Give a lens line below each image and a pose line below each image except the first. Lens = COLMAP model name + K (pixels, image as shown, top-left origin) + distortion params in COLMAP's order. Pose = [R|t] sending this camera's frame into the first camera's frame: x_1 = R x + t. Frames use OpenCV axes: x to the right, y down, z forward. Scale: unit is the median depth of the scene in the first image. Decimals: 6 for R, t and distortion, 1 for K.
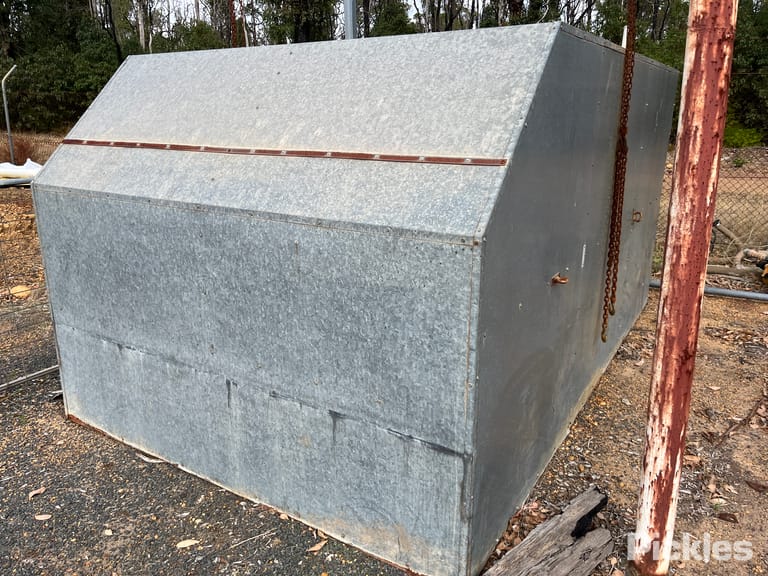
lens RADIAL K [[581.2, 0, 389.7], [0, 581.2, 290.6], [0, 0, 1]] dist [0.061666, -0.096482]
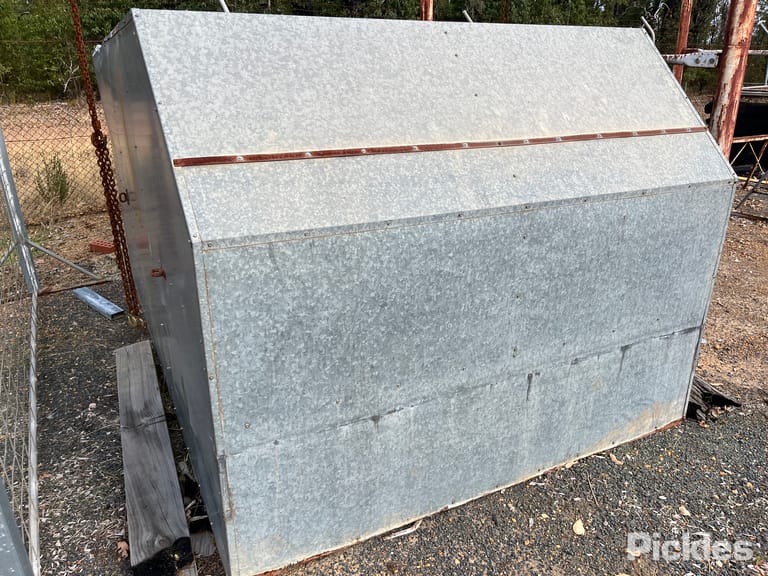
lens RADIAL K [[581.2, 0, 389.7], [0, 581.2, 290.6], [0, 0, 1]] dist [0.061666, -0.096482]
pose [[0.519447, -0.308619, 0.796825, -1.227149], [0.242631, 0.947390, 0.208765, -0.264481], [-0.819332, 0.084893, 0.566999, 0.659621]]
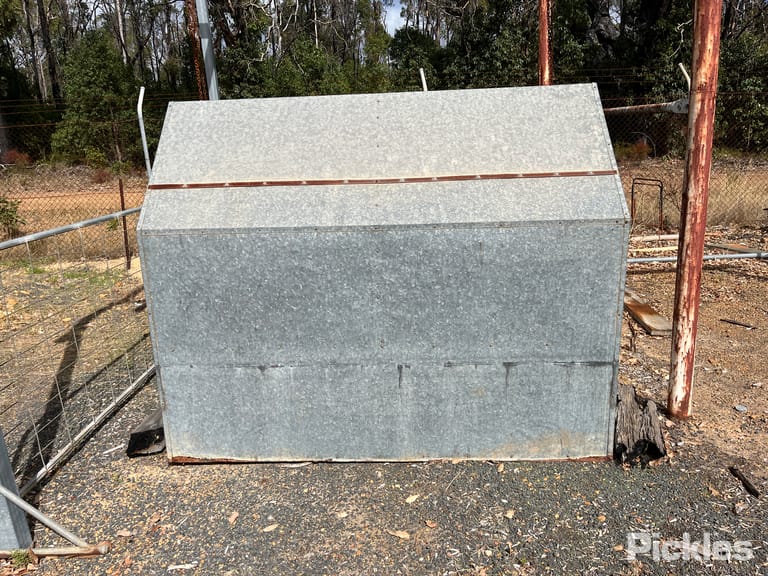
lens RADIAL K [[581.2, 0, 389.7], [0, 581.2, 290.6], [0, 0, 1]] dist [0.061666, -0.096482]
pose [[0.876055, -0.159320, 0.455132, -0.882699], [0.175001, 0.984537, 0.007792, -0.016320], [-0.449336, 0.072822, 0.890390, -0.099658]]
